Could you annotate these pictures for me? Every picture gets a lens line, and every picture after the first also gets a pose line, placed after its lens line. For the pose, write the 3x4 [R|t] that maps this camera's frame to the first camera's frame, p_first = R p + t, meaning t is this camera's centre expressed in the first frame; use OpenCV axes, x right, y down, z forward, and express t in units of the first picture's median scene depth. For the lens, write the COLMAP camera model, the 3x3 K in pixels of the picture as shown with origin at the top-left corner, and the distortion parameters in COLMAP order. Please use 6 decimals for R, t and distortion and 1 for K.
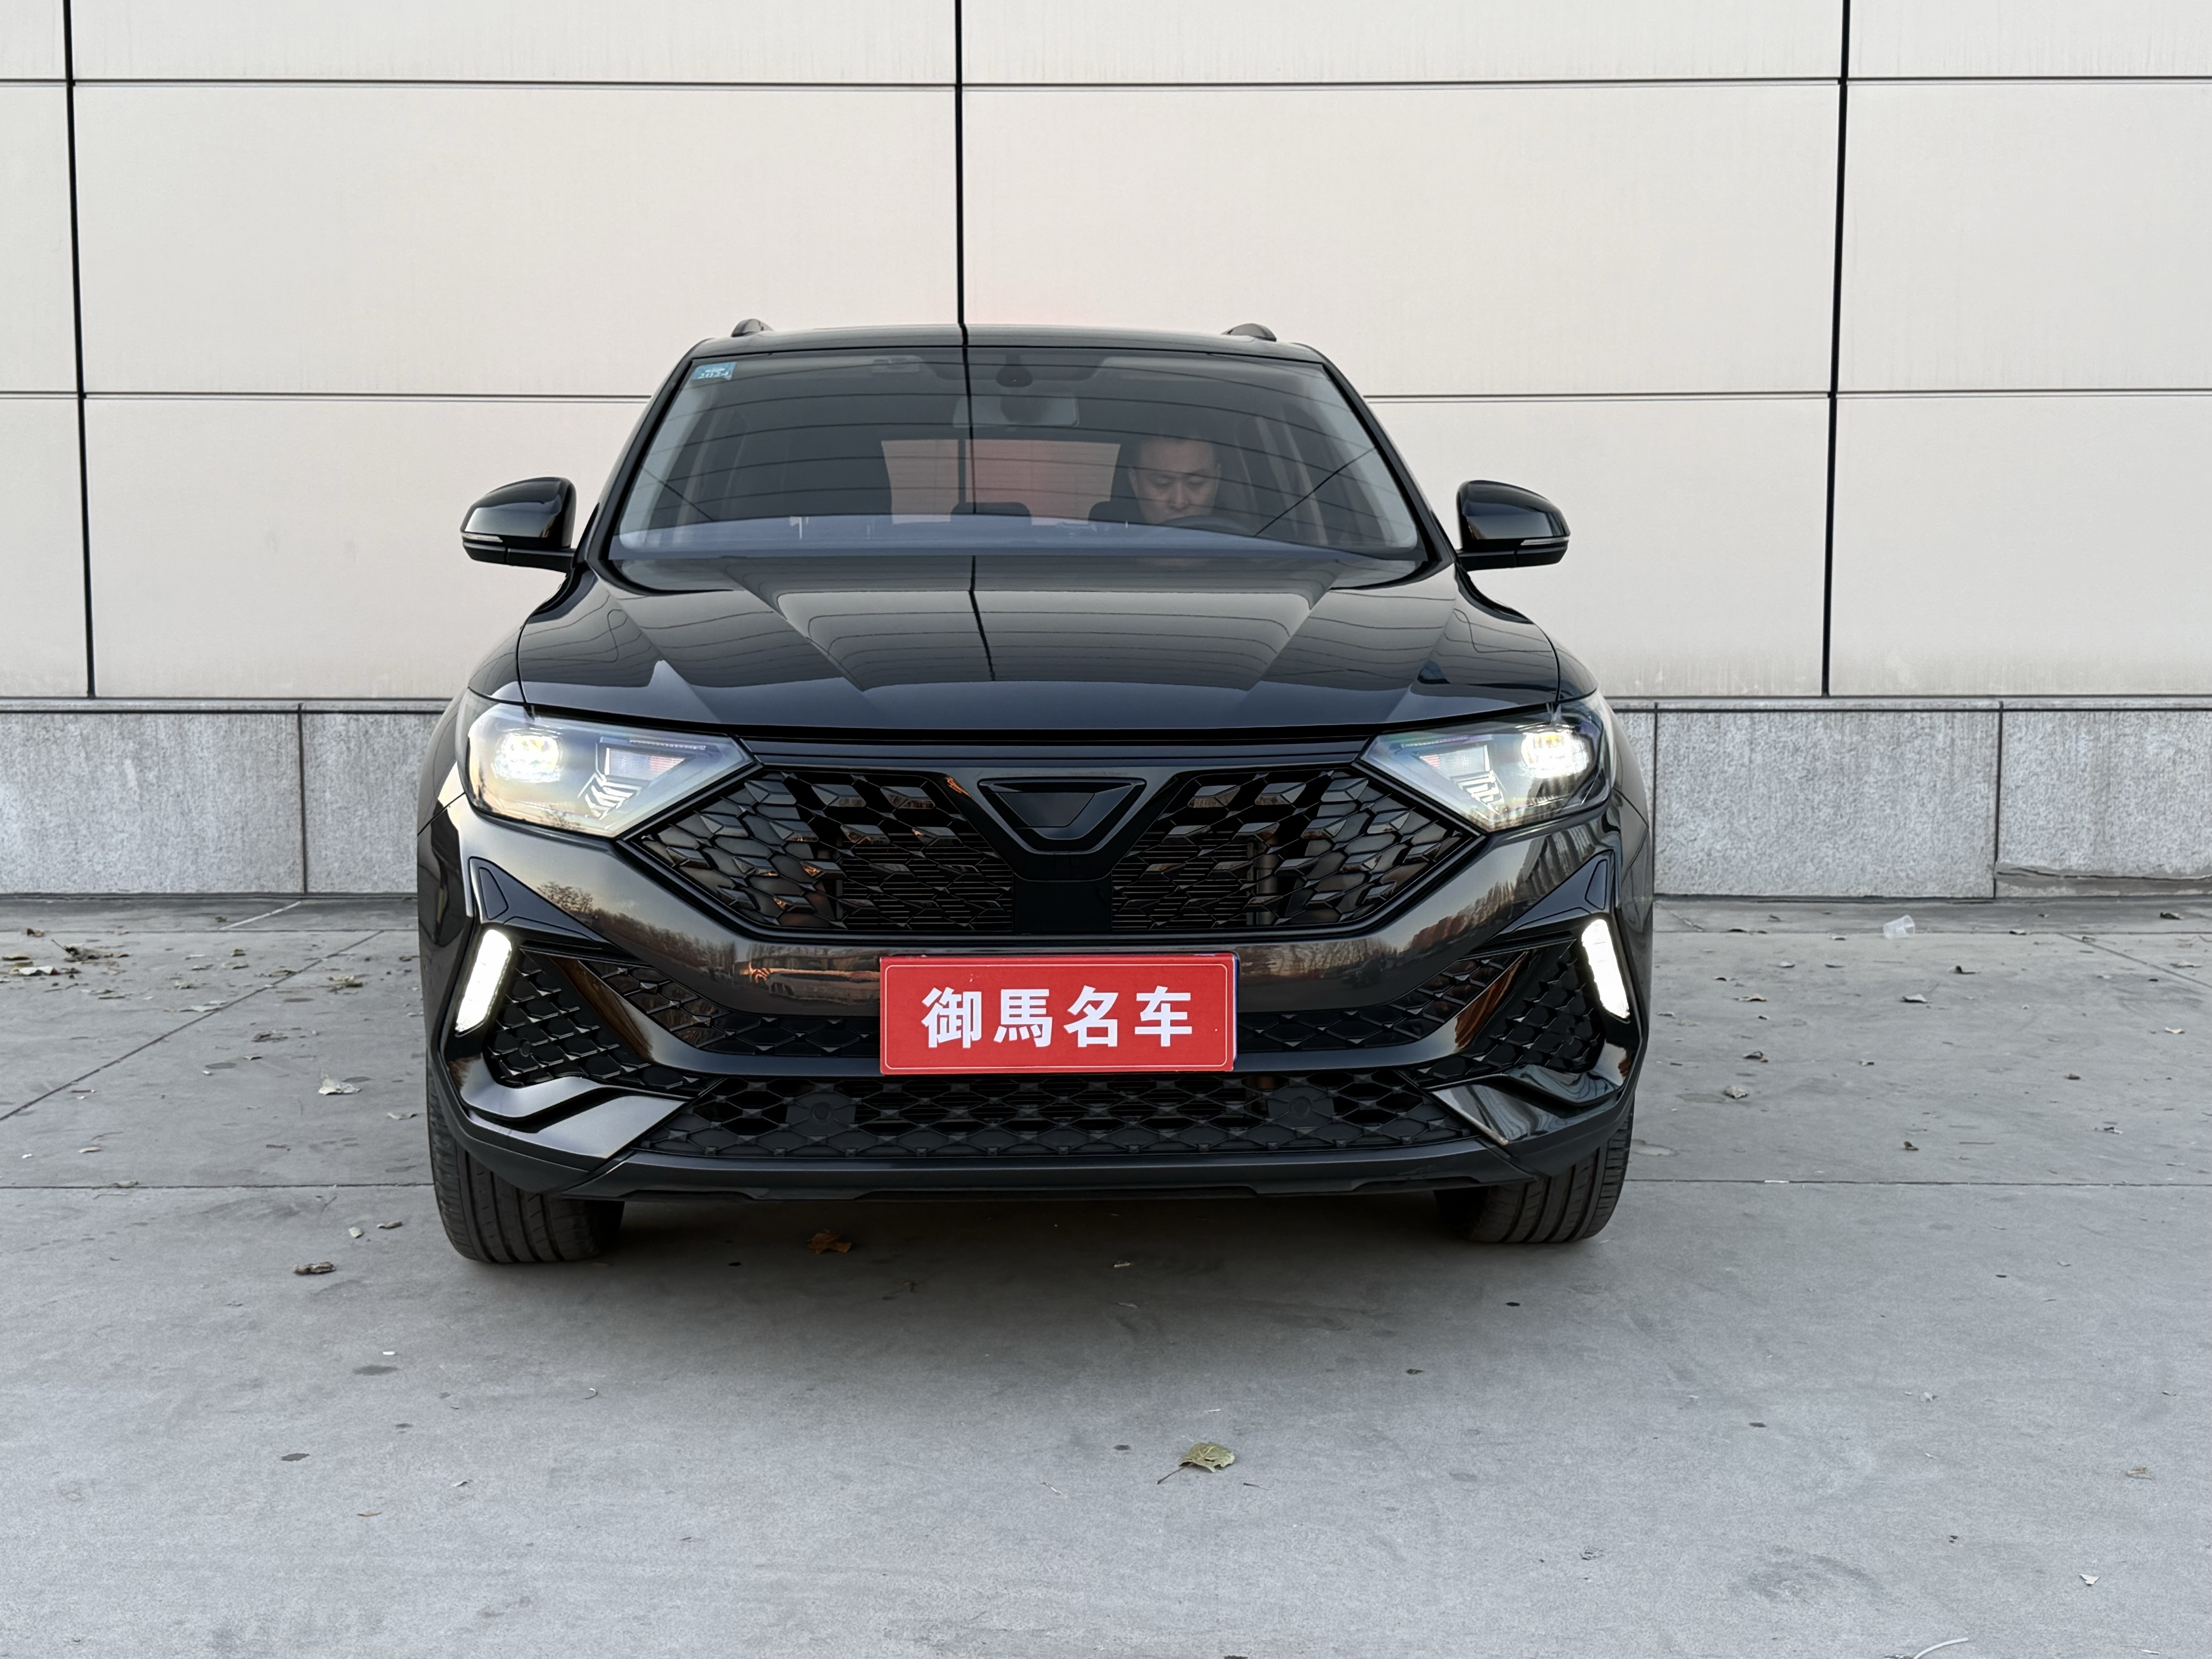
lens RADIAL K [[2691.9, 0, 1110.6], [0, 2691.9, 815.5], [0, 0, 1]] dist [0.217545, -0.519575]
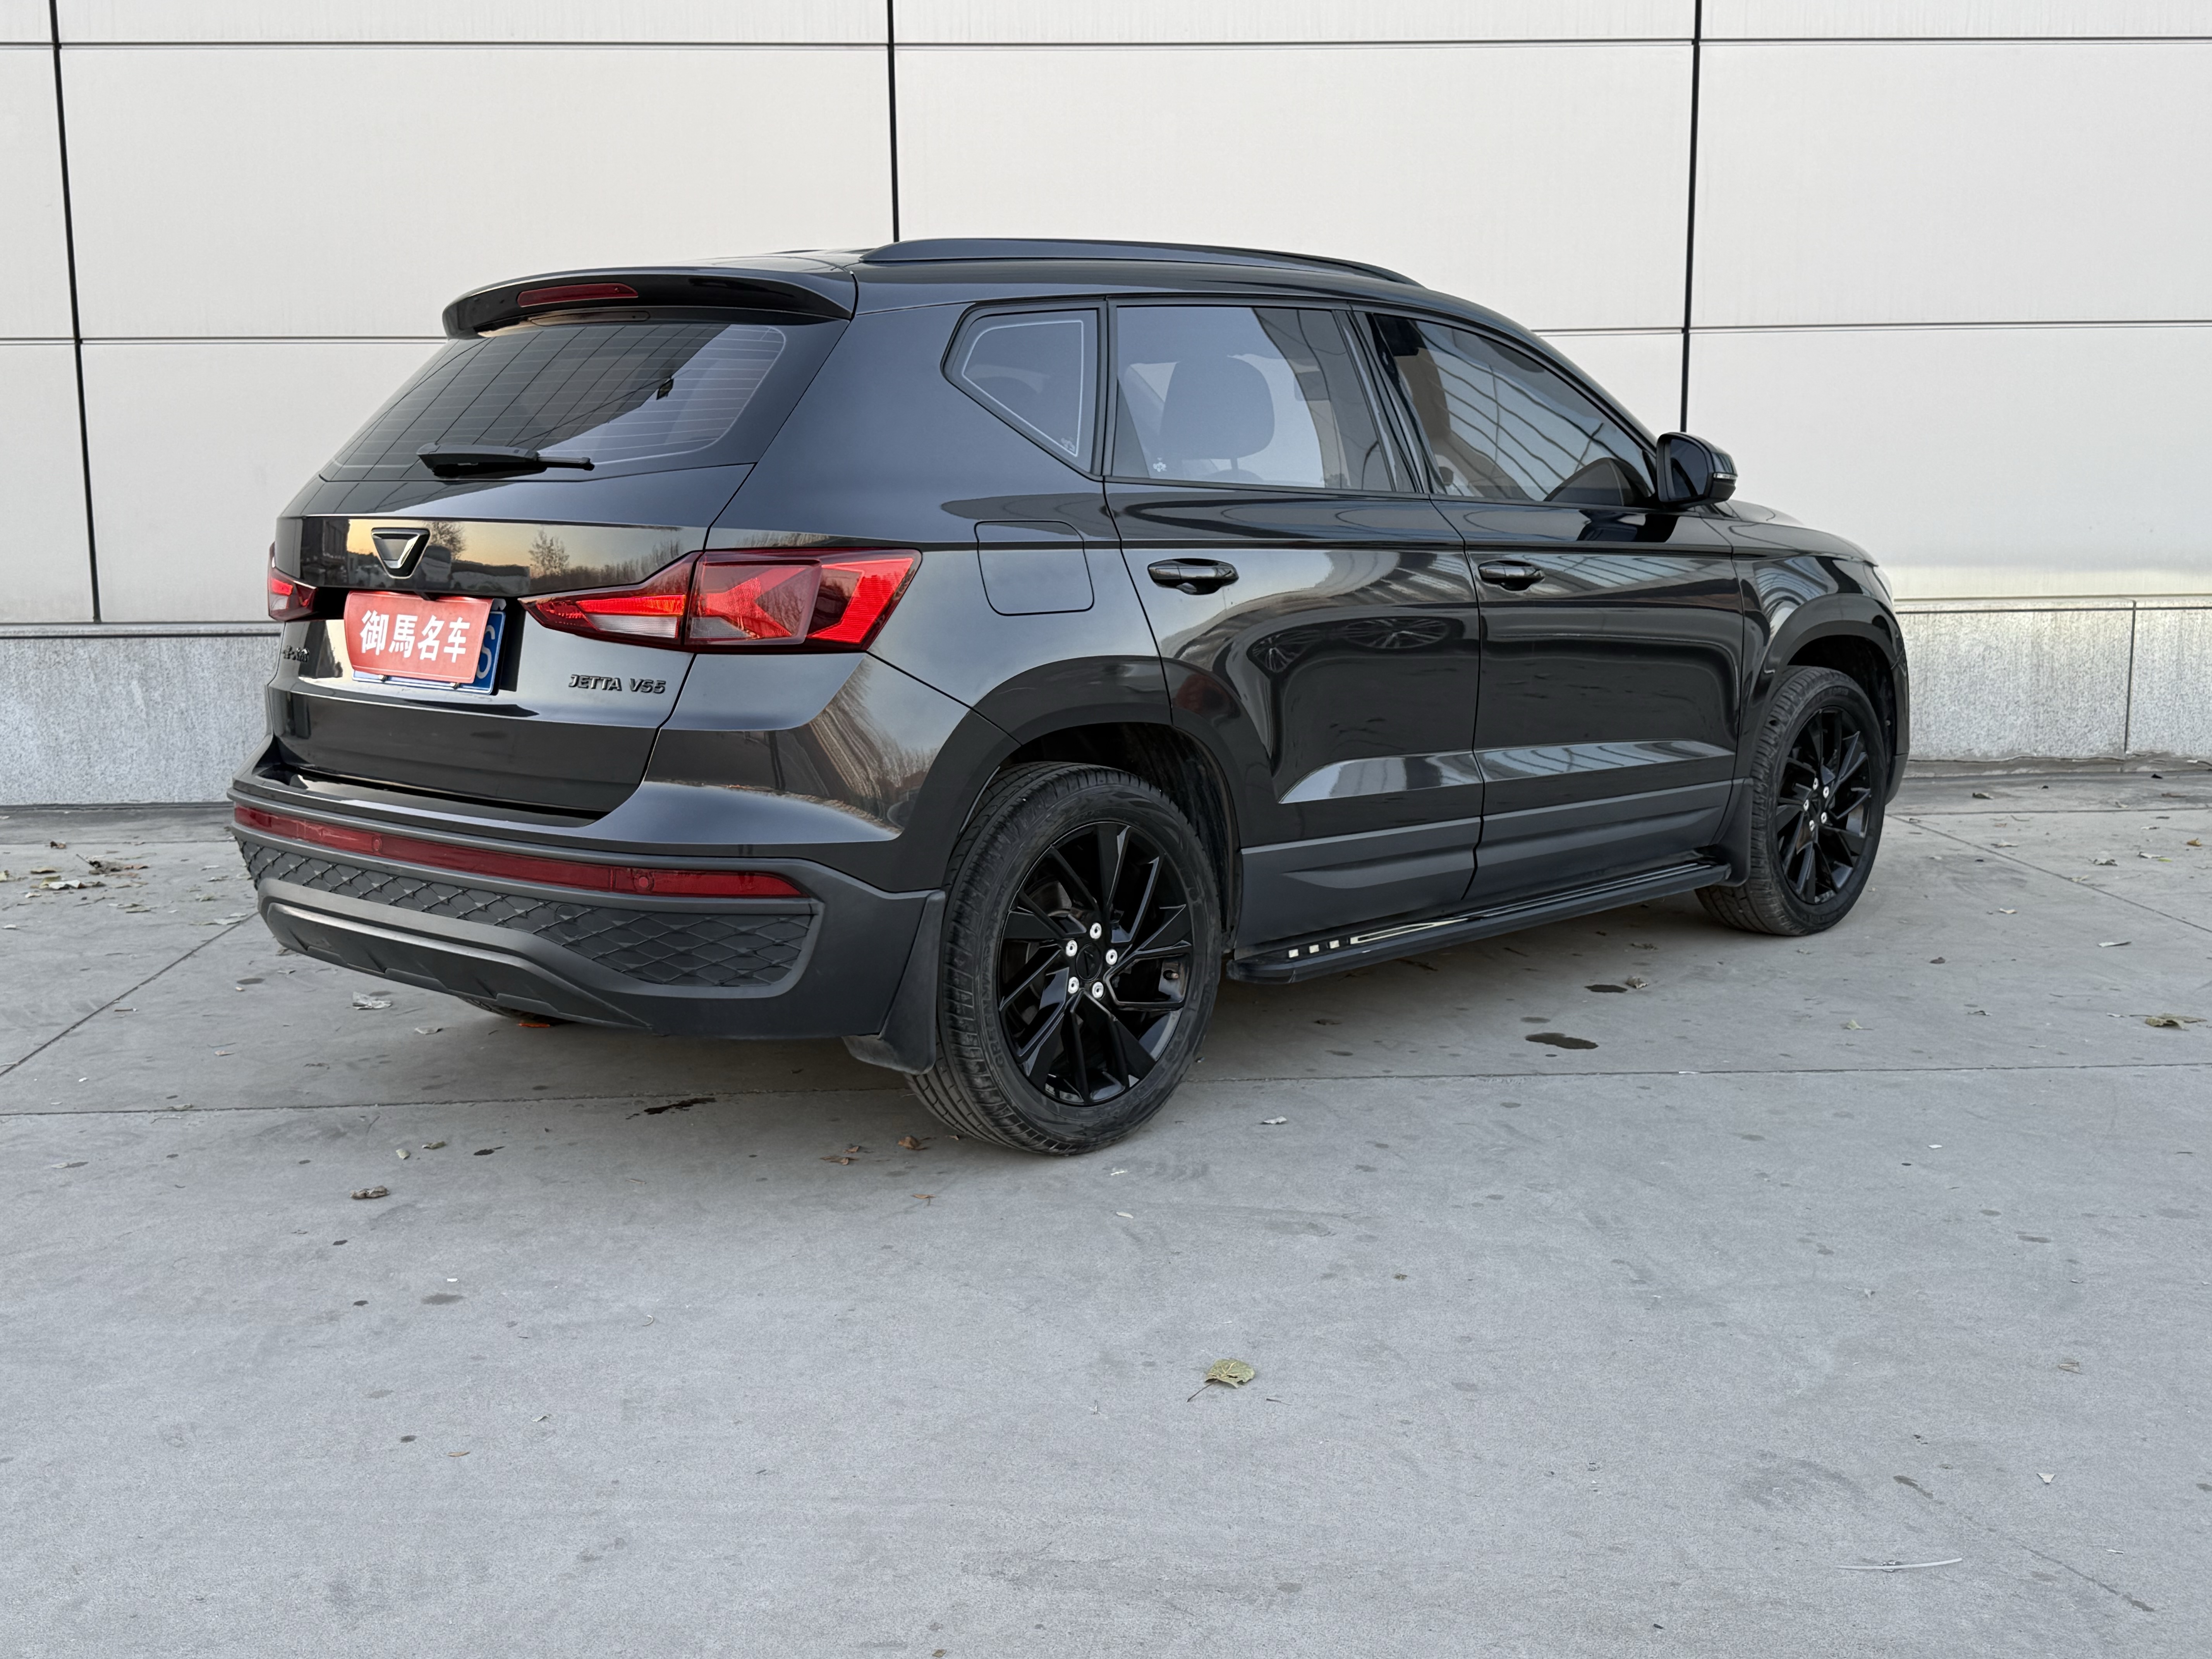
lens RADIAL K [[2377.4, 0, 1106.0], [0, 2377.4, 829.5], [0, 0, 1]] dist [0.215170, -0.506429]
pose [[0.998739, -0.016473, 0.047435, -0.050703], [0.013514, 0.997982, 0.062041, -0.038001], [-0.048361, -0.061321, 0.996946, 0.050804]]
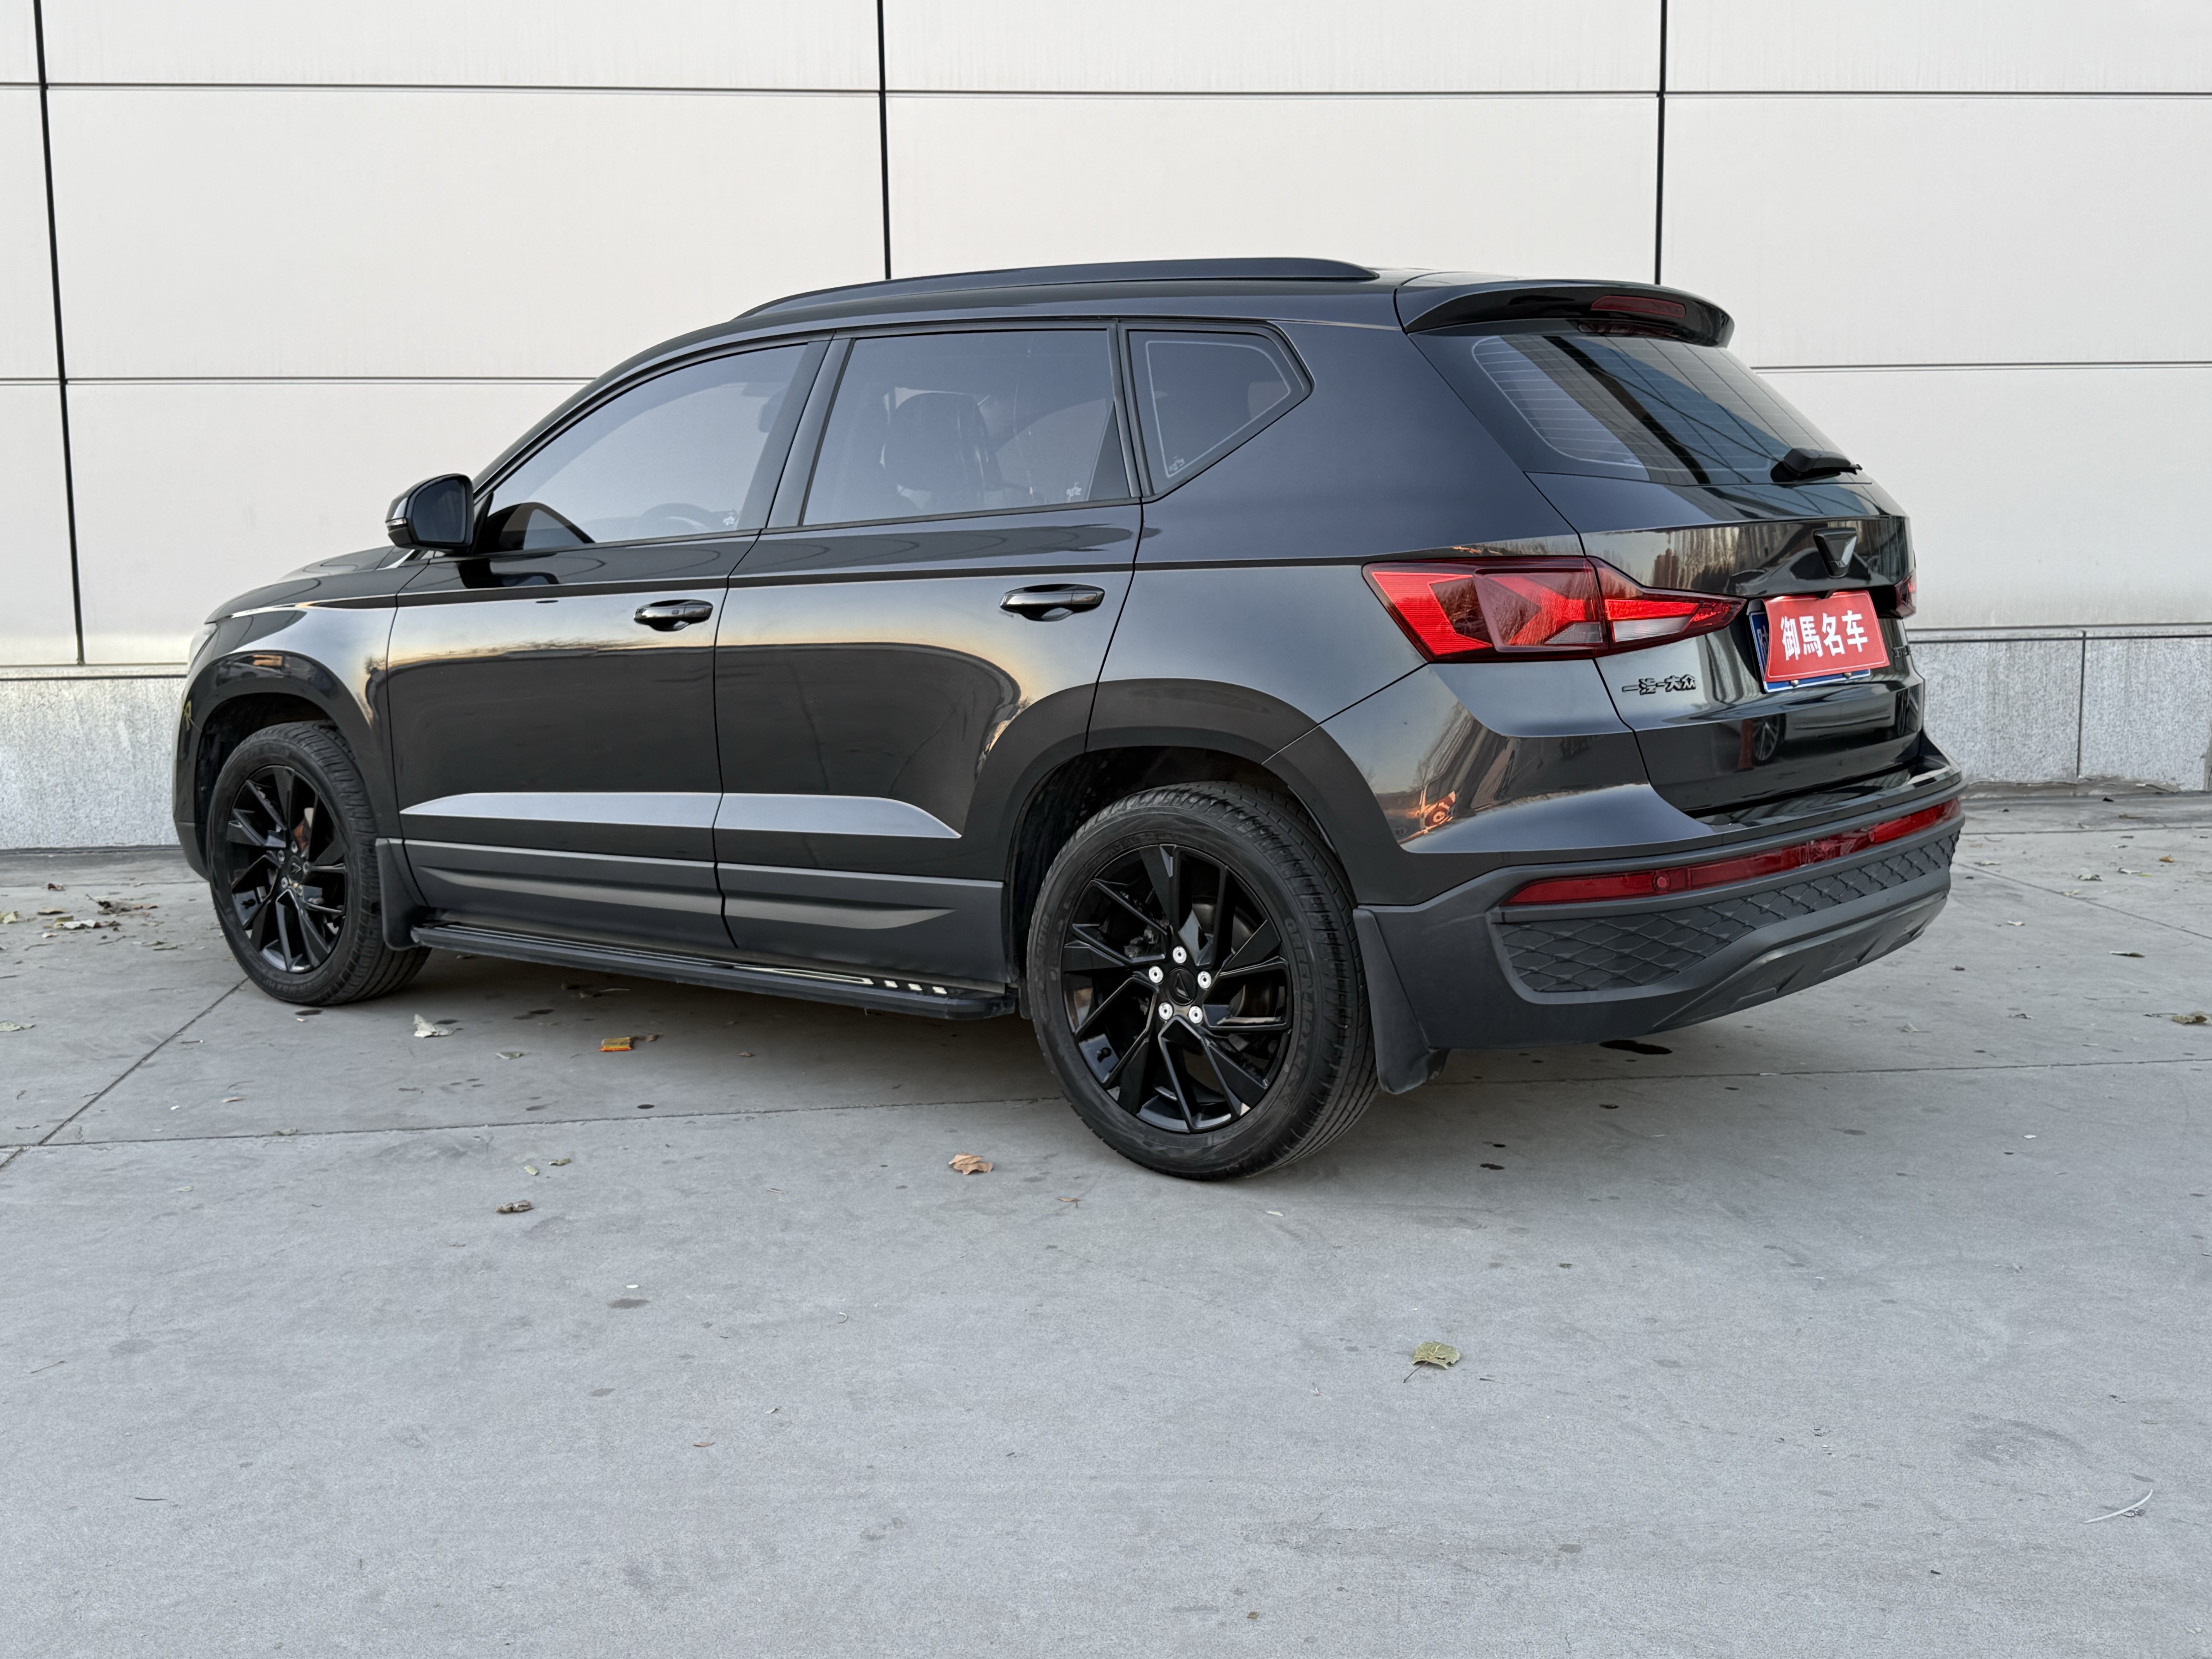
lens RADIAL K [[2372.0, 0, 1110.3], [0, 2372.0, 814.8], [0, 0, 1]] dist [0.206194, -0.478686]
pose [[0.994181, -0.025445, 0.104672, -0.176036], [0.021915, 0.999156, 0.034743, -0.020290], [-0.105468, -0.032247, 0.993900, 0.039962]]
